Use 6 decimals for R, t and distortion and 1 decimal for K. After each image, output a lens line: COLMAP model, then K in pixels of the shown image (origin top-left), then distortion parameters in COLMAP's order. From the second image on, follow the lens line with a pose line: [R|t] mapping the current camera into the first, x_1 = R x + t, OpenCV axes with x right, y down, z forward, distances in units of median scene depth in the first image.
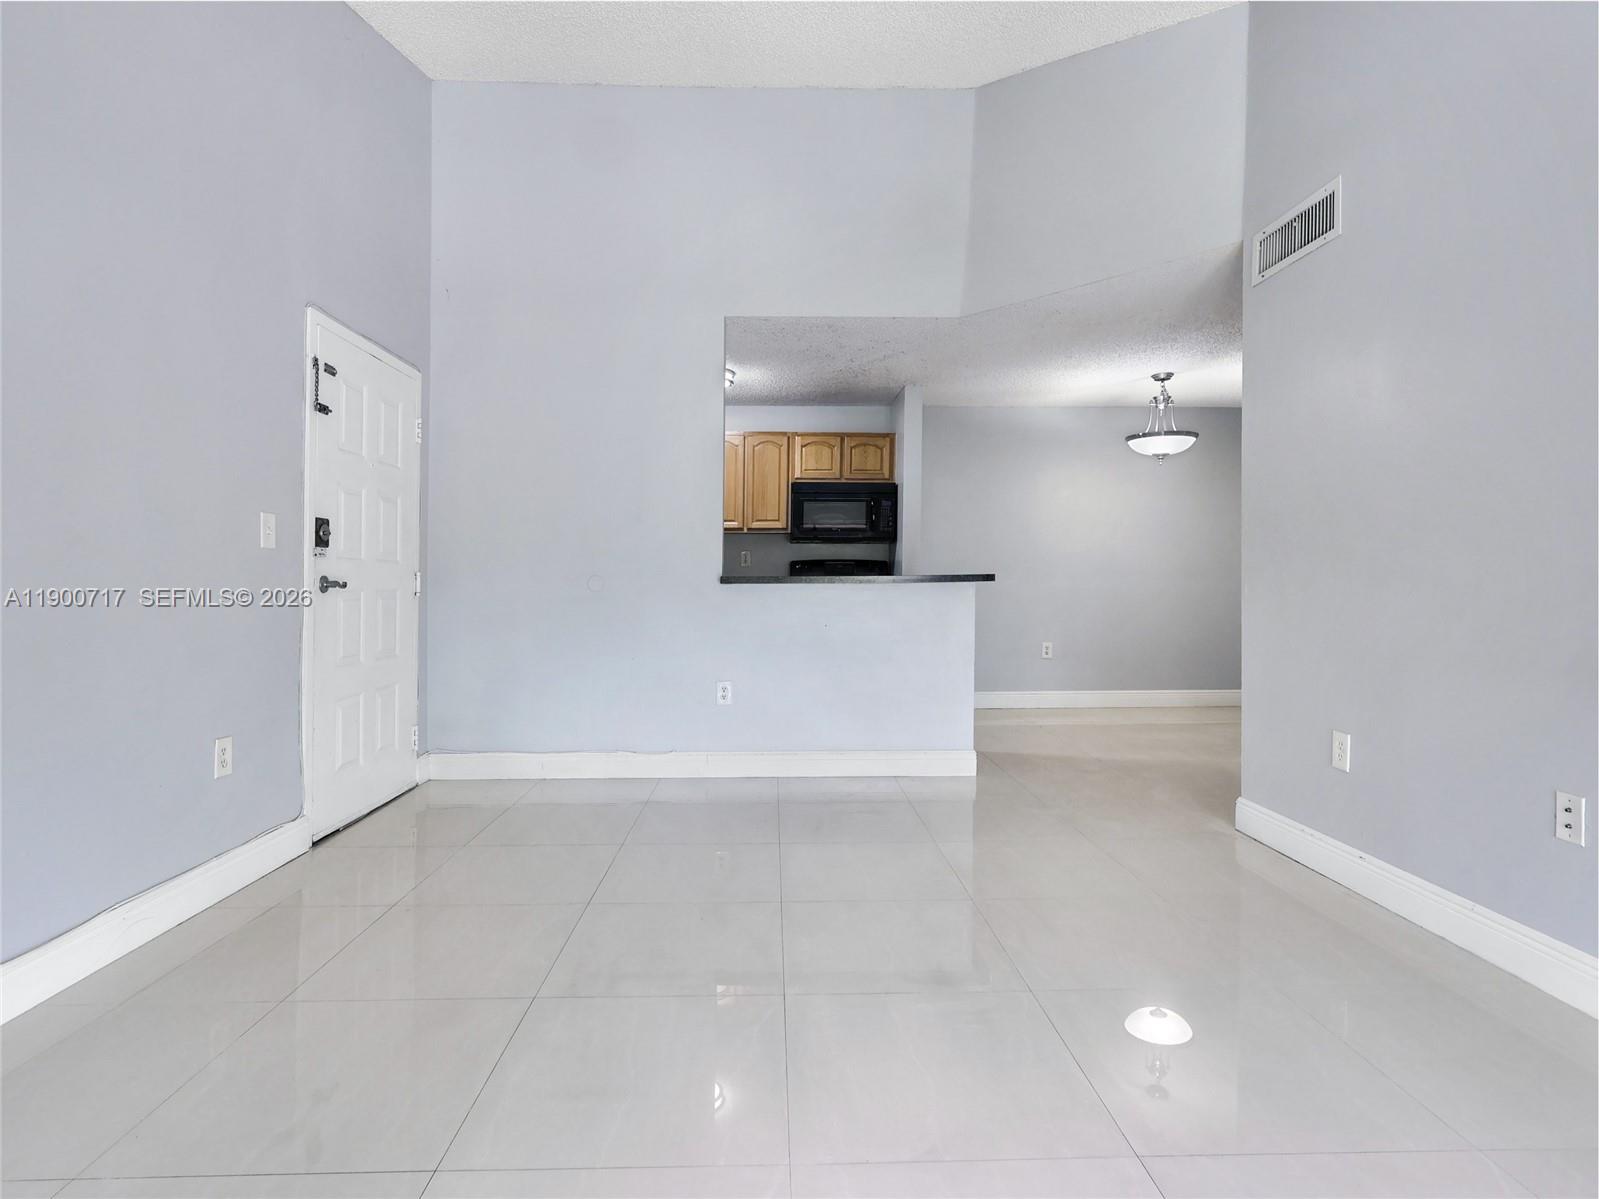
lens RADIAL K [[840.8, 0, 793.6], [0, 840.8, 601.2], [0, 0, 1]] dist [-0.000854, -0.000113]
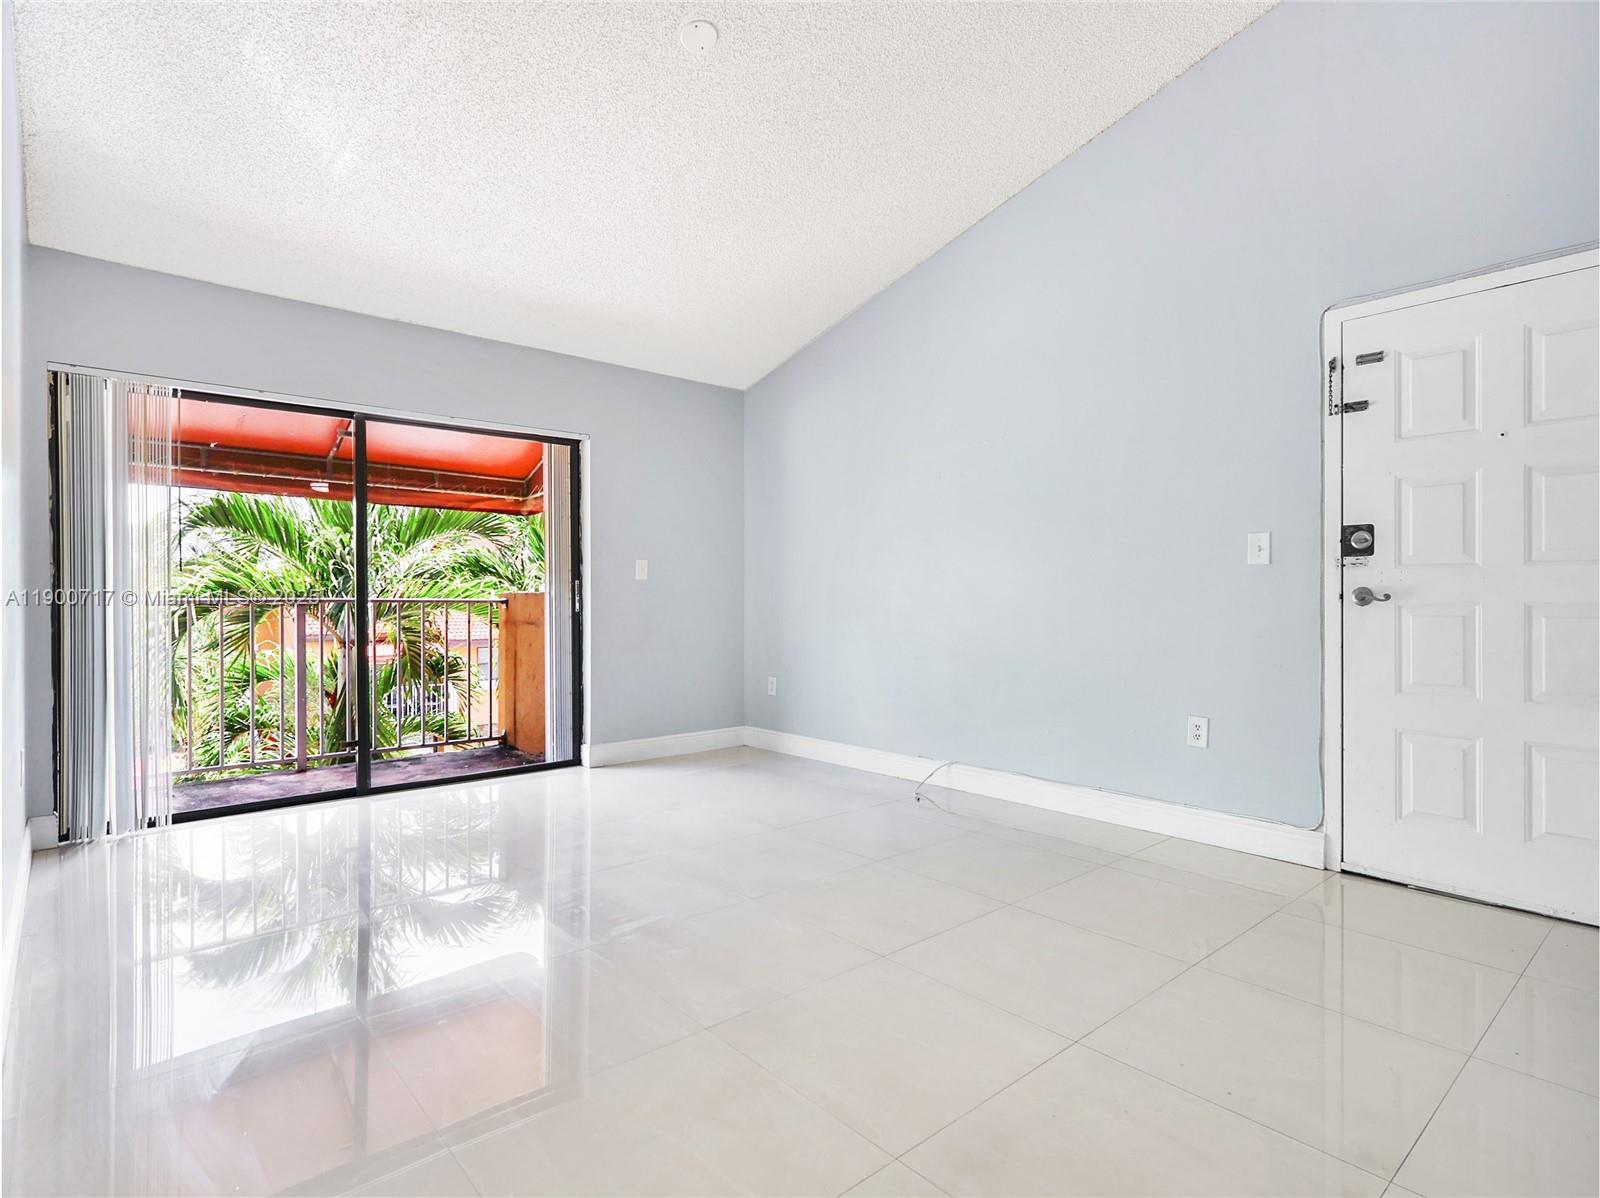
lens RADIAL K [[841.3, 0, 794.1], [0, 841.3, 600.7], [0, 0, 1]] dist [-0.000854, -0.000113]
pose [[-0.771459, 0.003942, -0.636266, 0.495863], [-0.011770, 0.999721, 0.020464, -0.026701], [0.636170, 0.023276, -0.771198, 1.301660]]
